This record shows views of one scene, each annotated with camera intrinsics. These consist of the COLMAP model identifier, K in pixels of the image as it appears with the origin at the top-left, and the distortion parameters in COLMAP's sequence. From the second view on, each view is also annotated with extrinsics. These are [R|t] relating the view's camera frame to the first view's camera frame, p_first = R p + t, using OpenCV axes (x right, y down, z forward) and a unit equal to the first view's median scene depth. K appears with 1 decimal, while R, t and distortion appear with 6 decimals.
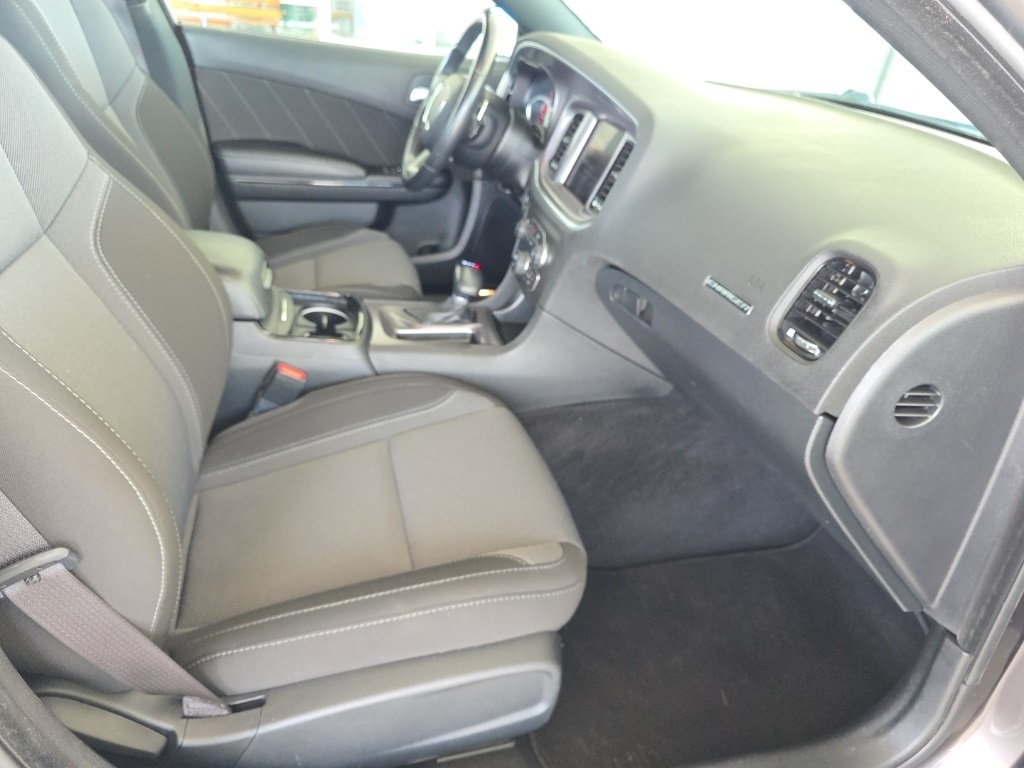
lens RADIAL K [[700.7, 0, 512.0], [0, 700.7, 384.0], [0, 0, 1]] dist [0.037836, -0.055452]
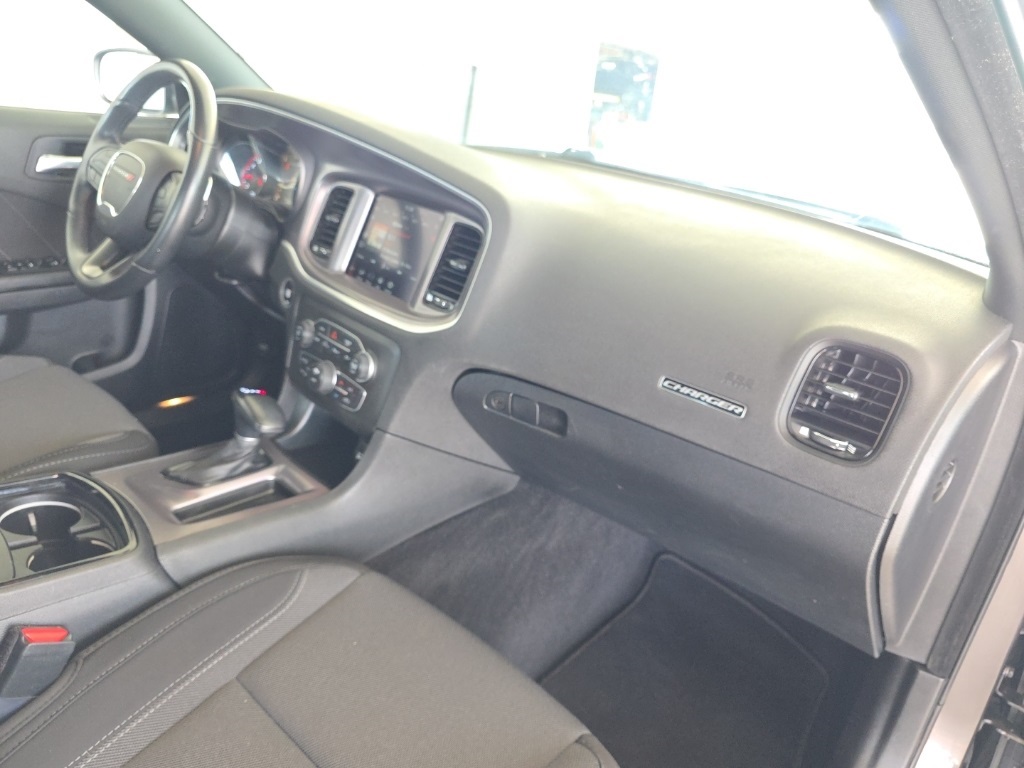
lens RADIAL K [[700.7, 0, 512.0], [0, 700.7, 384.0], [0, 0, 1]] dist [0.037836, -0.055452]
pose [[0.833654, -0.199649, 0.514938, -0.213735], [0.223270, 0.974618, 0.016413, -0.128691], [-0.505145, 0.101288, 0.857070, 0.216827]]
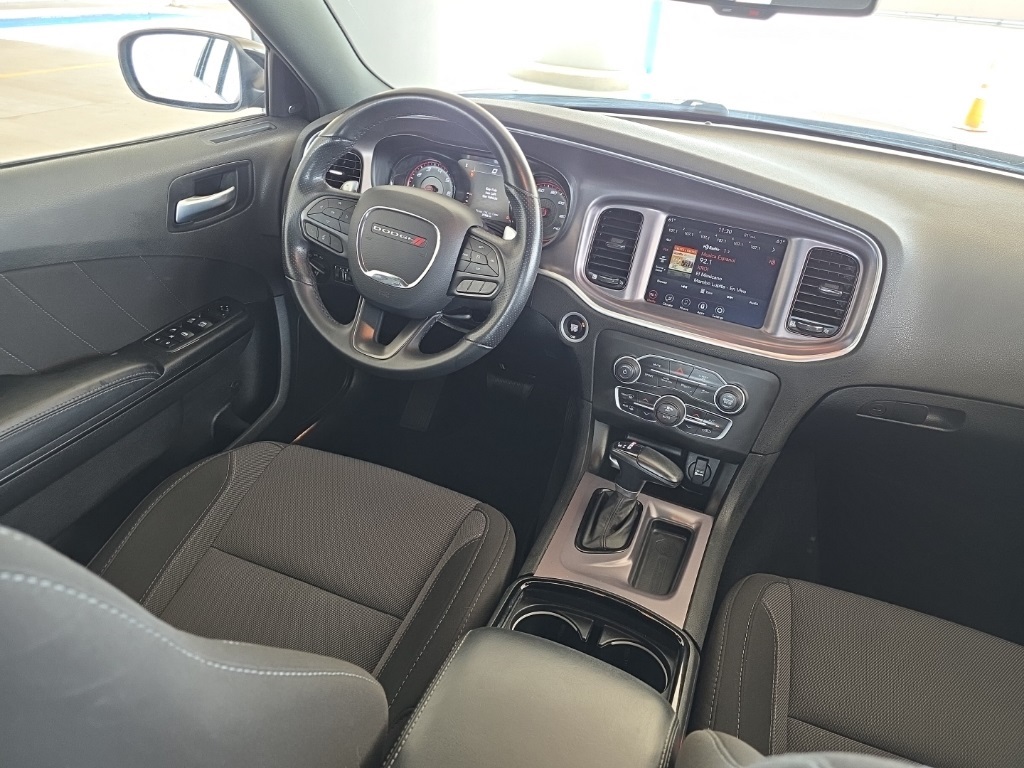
lens RADIAL K [[686.7, 0, 521.8], [0, 686.7, 380.2], [0, 0, 1]] dist [0.100498, -0.160416]
pose [[0.606861, -0.457909, 0.649645, -0.576453], [0.372428, 0.885903, 0.276537, -0.478882], [-0.702151, 0.074126, 0.708159, 0.549683]]
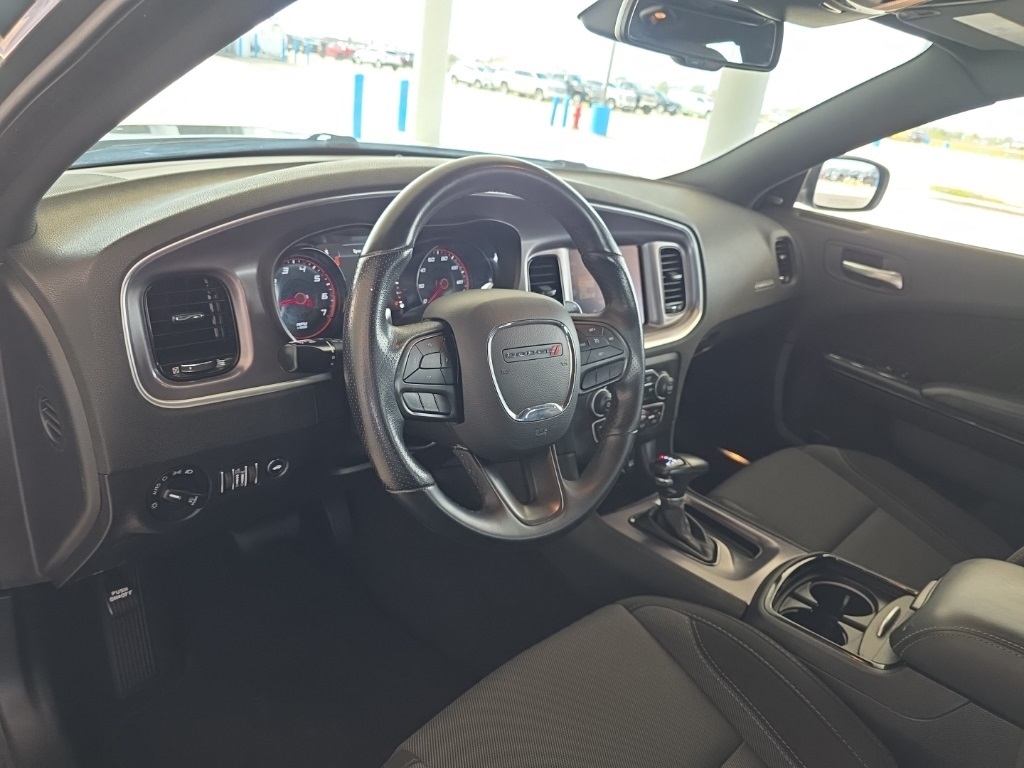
lens RADIAL K [[683.0, 0, 511.7], [0, 683.0, 368.1], [0, 0, 1]] dist [0.063225, 0.001163]
pose [[-0.462387, -0.487280, 0.740781, -0.505800], [0.252720, 0.728378, 0.636866, -0.787574], [-0.849901, 0.481689, -0.213647, 1.262517]]
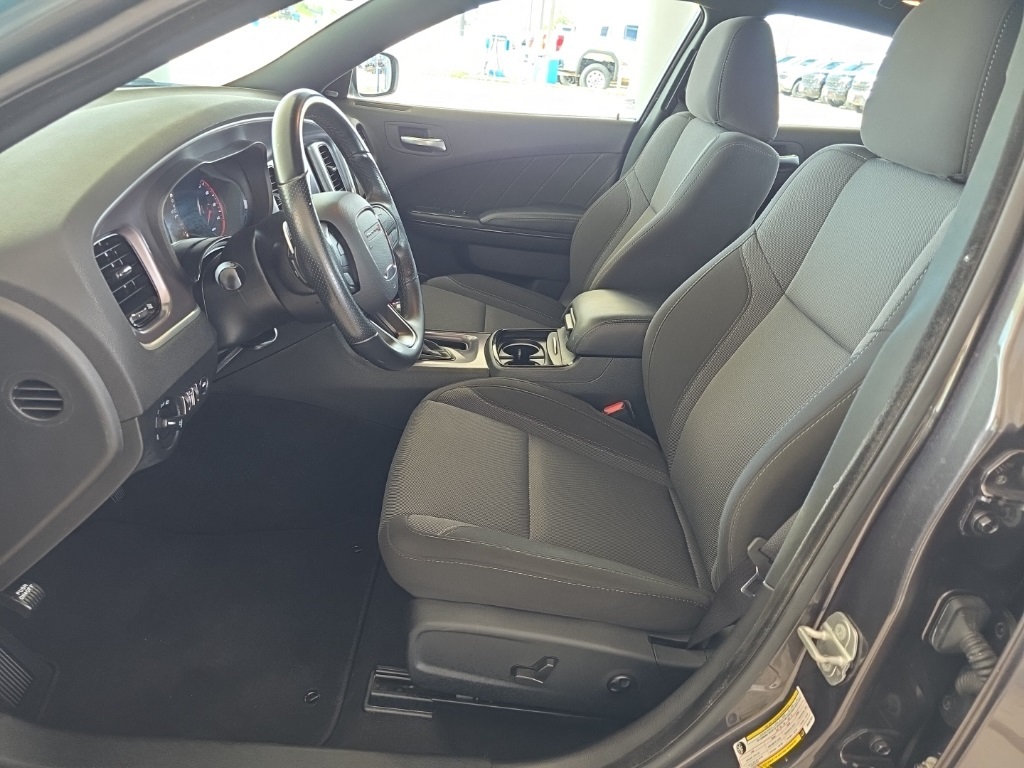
lens RADIAL K [[687.0, 0, 516.9], [0, 687.0, 378.9], [0, 0, 1]] dist [0.060752, -0.054824]
pose [[-0.946450, -0.282498, 0.156293, -0.429559], [-0.034496, 0.569817, 0.821047, -0.985753], [-0.321003, 0.771689, -0.549048, 1.616498]]
